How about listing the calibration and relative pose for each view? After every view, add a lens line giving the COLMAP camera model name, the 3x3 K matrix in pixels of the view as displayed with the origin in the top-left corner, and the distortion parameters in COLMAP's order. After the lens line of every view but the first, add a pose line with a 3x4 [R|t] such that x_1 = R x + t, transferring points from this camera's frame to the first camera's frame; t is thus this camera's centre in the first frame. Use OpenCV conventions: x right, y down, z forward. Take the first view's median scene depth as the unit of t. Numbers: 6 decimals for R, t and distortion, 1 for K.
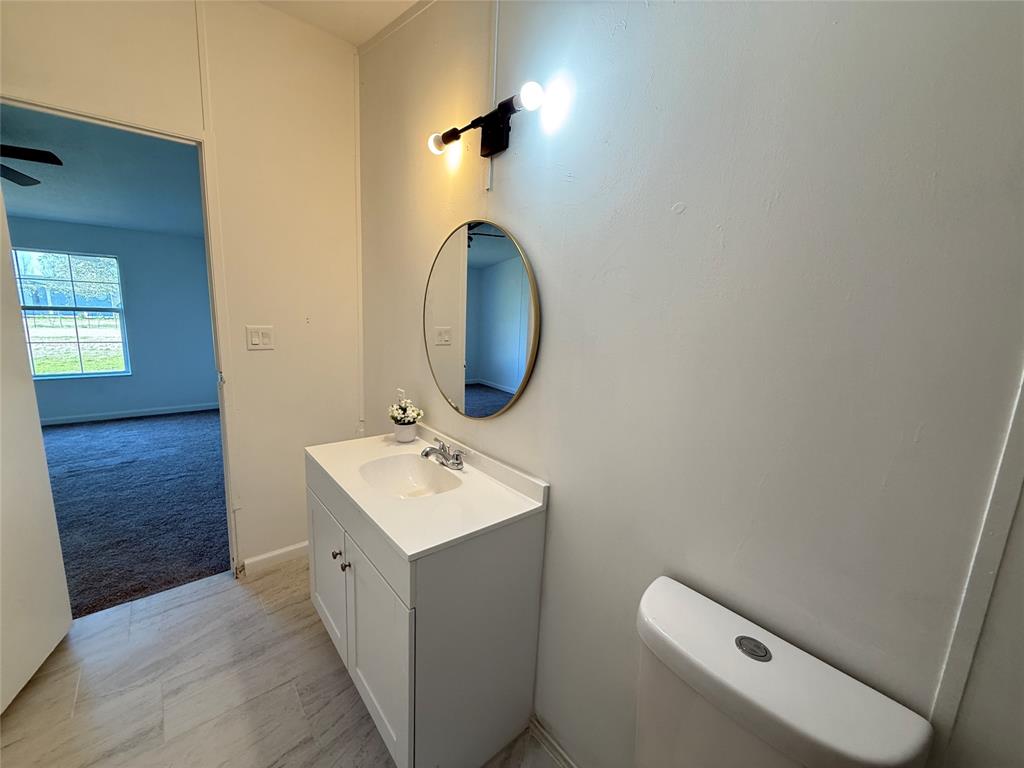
lens RADIAL K [[422.6, 0, 509.9], [0, 422.6, 382.3], [0, 0, 1]] dist [-0.000533, 0.000072]
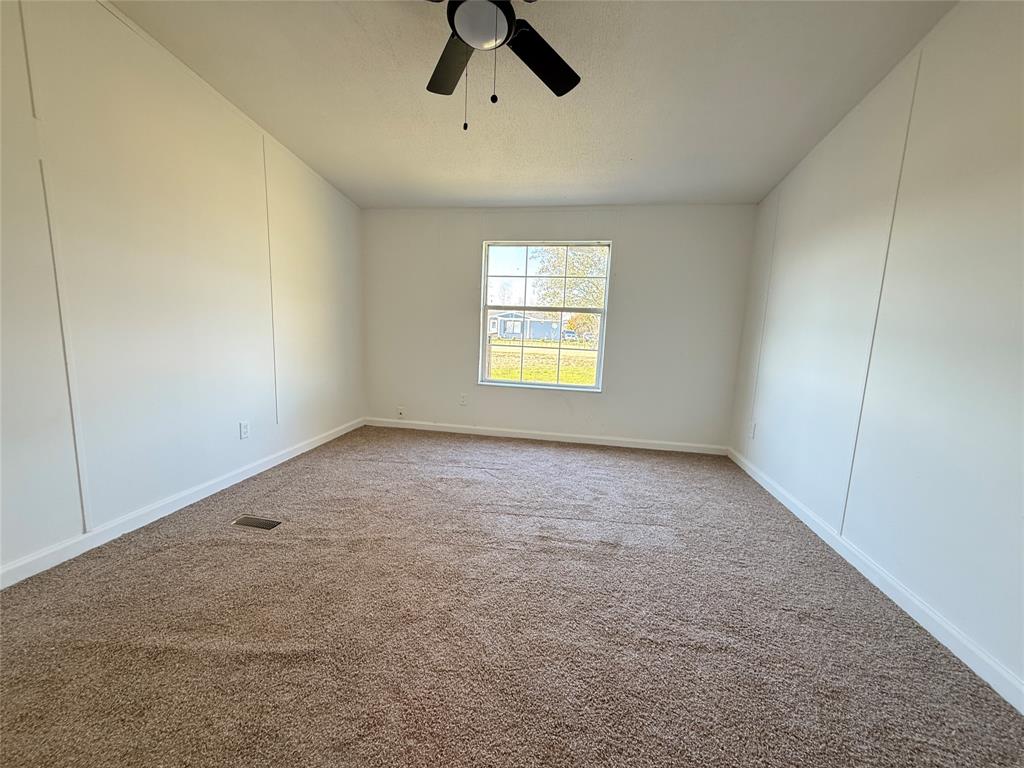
lens RADIAL K [[422.6, 0, 509.9], [0, 422.6, 382.3], [0, 0, 1]] dist [-0.000533, 0.000072]
pose [[0.651997, 0.090825, -0.752762, -0.496671], [-0.136495, 0.990640, 0.001303, -0.016717], [0.745834, 0.101898, 0.658292, 0.418799]]
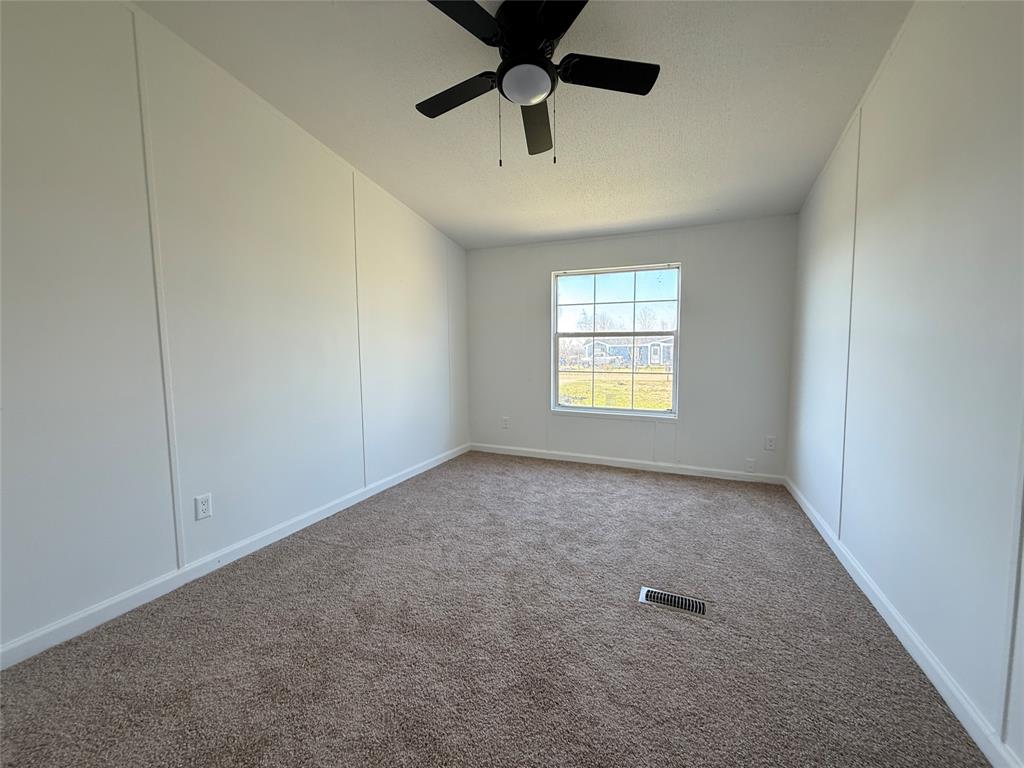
lens RADIAL K [[422.6, 0, 509.9], [0, 422.6, 382.3], [0, 0, 1]] dist [-0.000533, 0.000072]
pose [[0.448872, 0.031836, -0.893029, -0.427776], [-0.131568, 0.990828, -0.030809, -0.021932], [0.883857, 0.131323, 0.448943, 0.465608]]
